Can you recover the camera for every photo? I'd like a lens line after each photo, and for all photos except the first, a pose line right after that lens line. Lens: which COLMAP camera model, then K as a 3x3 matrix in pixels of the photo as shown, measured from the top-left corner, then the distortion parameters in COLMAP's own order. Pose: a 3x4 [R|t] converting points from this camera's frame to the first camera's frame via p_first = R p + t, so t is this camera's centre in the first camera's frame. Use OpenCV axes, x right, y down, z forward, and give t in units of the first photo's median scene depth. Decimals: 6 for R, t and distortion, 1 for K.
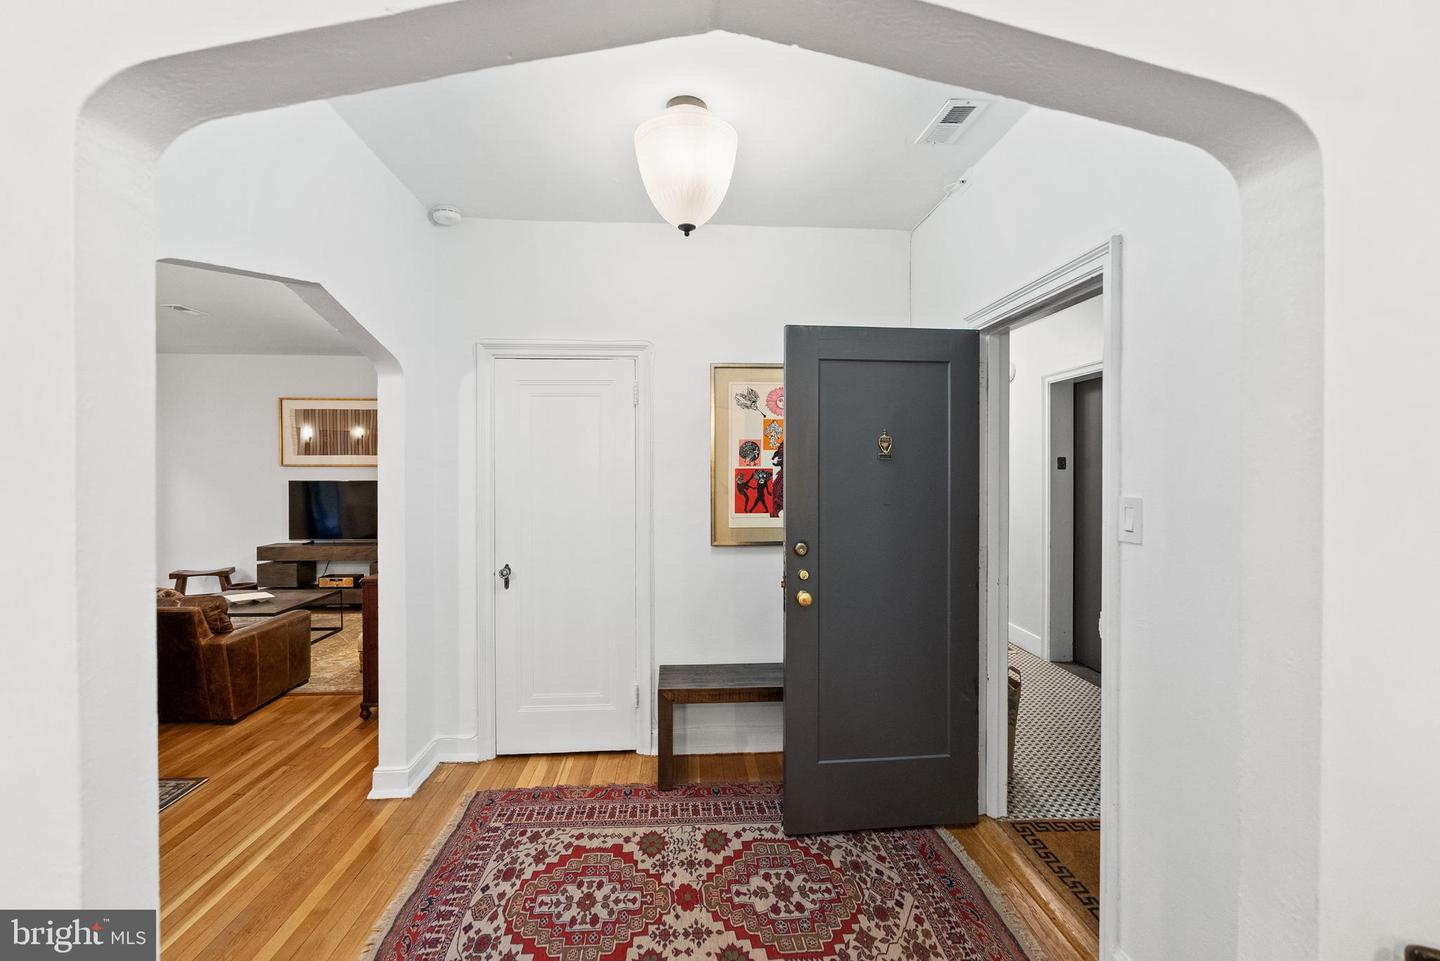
lens RADIAL K [[648.6, 0, 721.7], [0, 648.6, 474.2], [0, 0, 1]] dist [-0.004241, 0.000073]
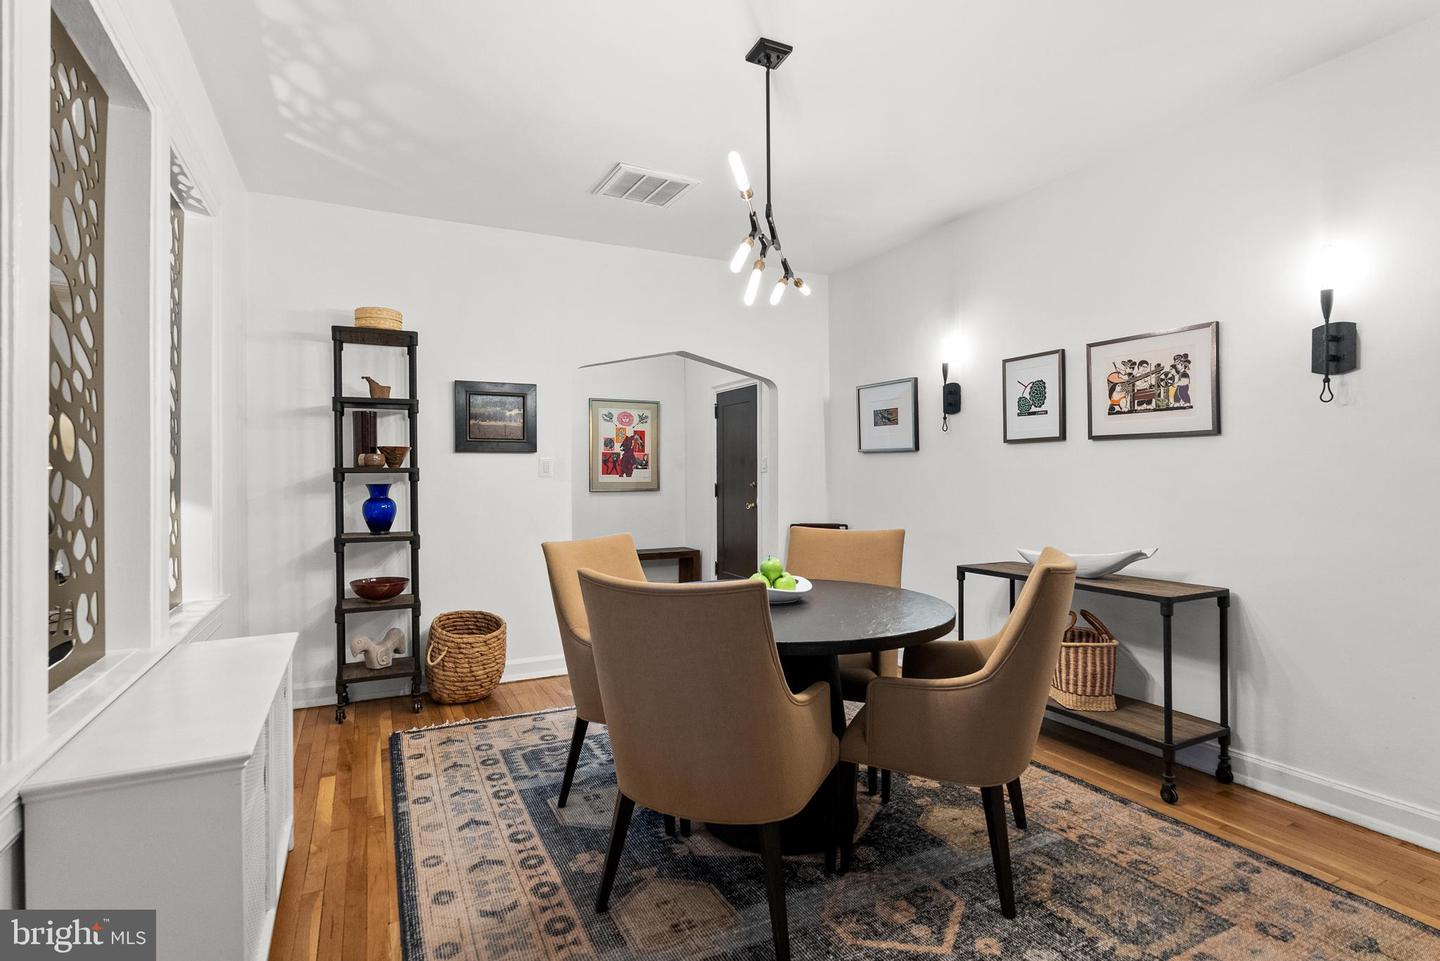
lens RADIAL K [[705.6, 0, 721.5], [0, 705.6, 481.7], [0, 0, 1]] dist [-0.002427, -0.000109]
pose [[0.918177, -0.004568, 0.396144, -0.627832], [0.003380, 0.999987, 0.003696, 0.094425], [-0.396156, -0.002055, 0.918181, -1.405959]]
